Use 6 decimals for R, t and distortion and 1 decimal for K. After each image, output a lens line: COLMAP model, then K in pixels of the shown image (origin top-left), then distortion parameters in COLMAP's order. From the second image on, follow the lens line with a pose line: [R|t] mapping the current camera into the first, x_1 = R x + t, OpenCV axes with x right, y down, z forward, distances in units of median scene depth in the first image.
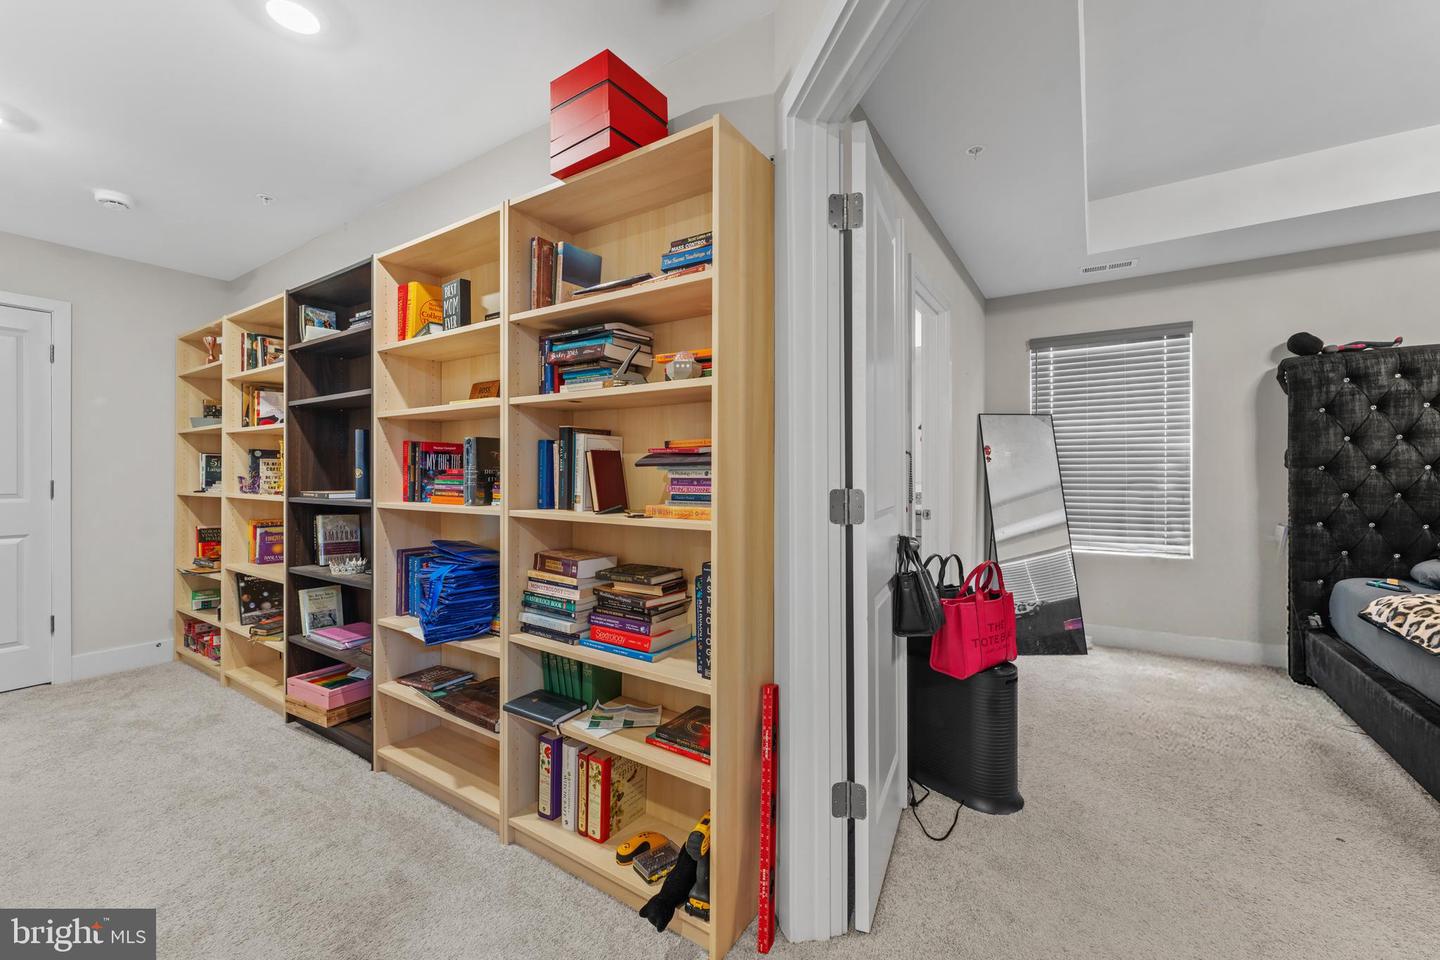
lens RADIAL K [[570.5, 0, 715.5], [0, 570.5, 473.0], [0, 0, 1]] dist [-0.000077, -0.000302]
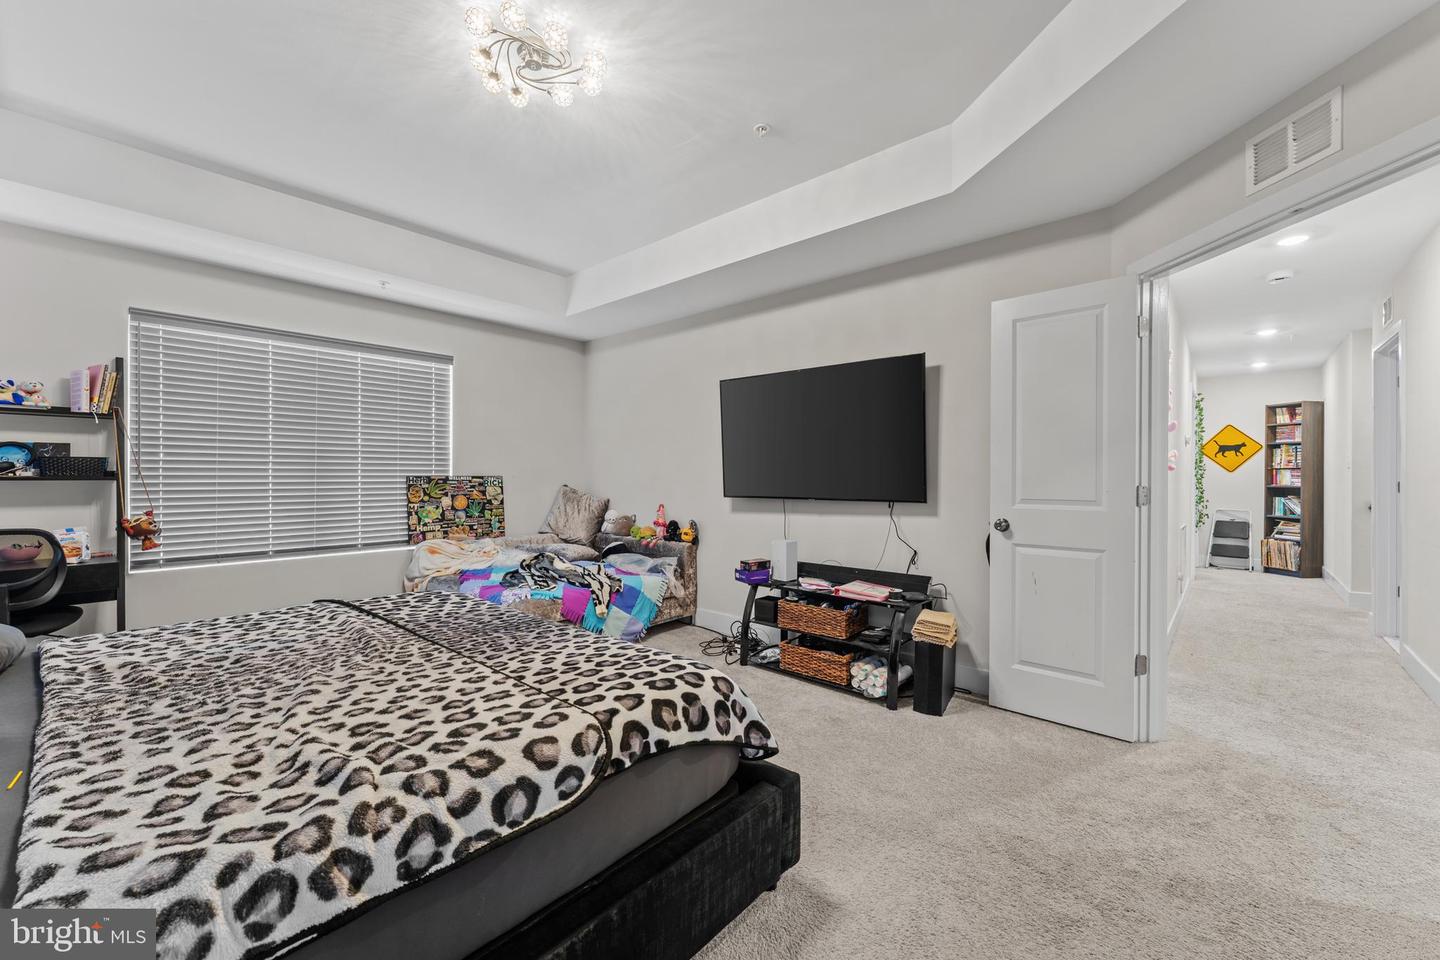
lens RADIAL K [[575.7, 0, 720.0], [0, 575.7, 480.0], [0, 0, 1]] dist [0.001106, -0.000068]
pose [[-0.990274, 0.000744, 0.139129, 0.680187], [0.001822, 0.999969, 0.007623, -0.002893], [-0.139119, 0.007803, -0.990245, 1.003047]]
